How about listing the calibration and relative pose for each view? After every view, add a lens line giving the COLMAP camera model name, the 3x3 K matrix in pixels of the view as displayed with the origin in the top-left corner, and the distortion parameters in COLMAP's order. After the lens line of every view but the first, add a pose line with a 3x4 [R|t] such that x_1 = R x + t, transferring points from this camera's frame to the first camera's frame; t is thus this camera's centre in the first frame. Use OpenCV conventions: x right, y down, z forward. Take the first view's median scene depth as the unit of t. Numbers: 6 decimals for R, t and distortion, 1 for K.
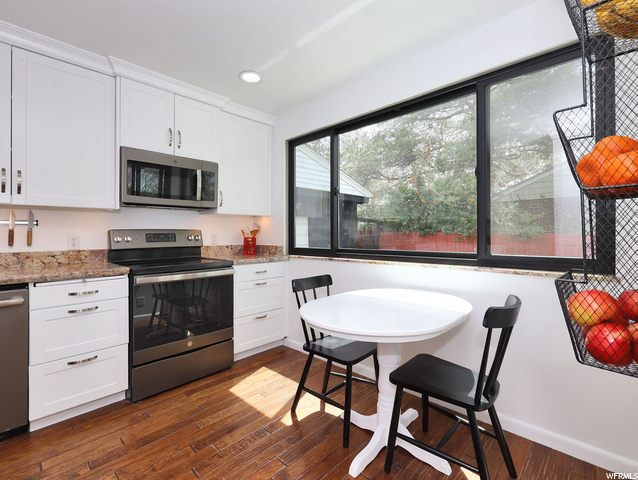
lens RADIAL K [[302.6, 0, 319.6], [0, 302.6, 232.3], [0, 0, 1]] dist [-0.000740, 0.000630]
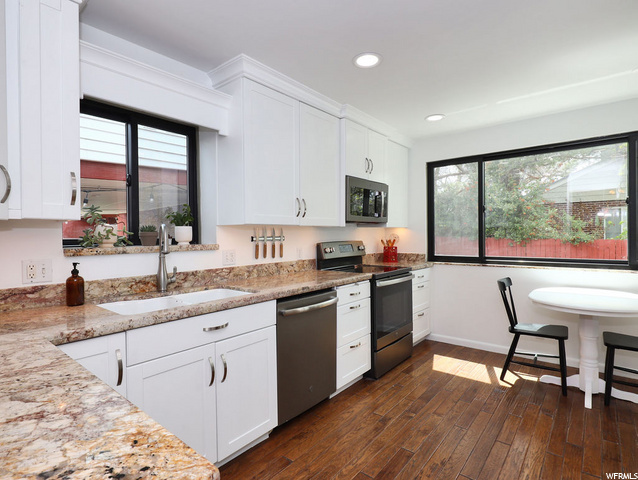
lens RADIAL K [[341.7, 0, 320.6], [0, 341.7, 236.0], [0, 0, 1]] dist [0.002016, 0.000763]
pose [[0.996149, -0.002739, 0.087639, -0.836927], [0.001855, 0.999947, 0.010168, -0.049854], [-0.087662, -0.009966, 0.996100, -0.355932]]
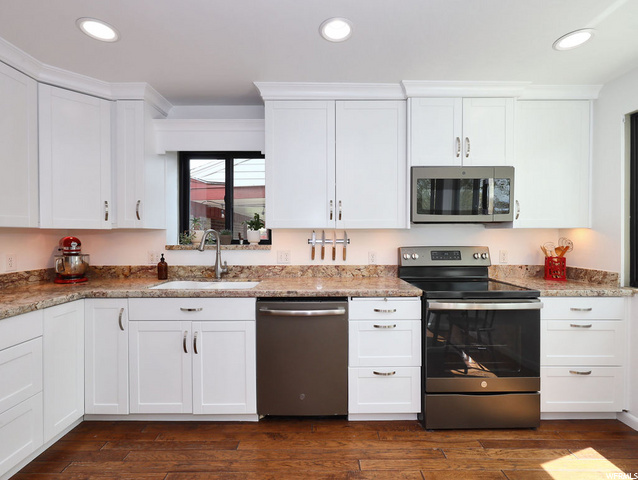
lens RADIAL K [[302.6, 0, 320.9], [0, 302.6, 236.5], [0, 0, 1]] dist [-0.000740, 0.000630]
pose [[0.698519, 0.007321, -0.715554, -0.136909], [0.000743, 0.999940, 0.010956, -0.058495], [0.715592, -0.008184, 0.698471, 0.070864]]
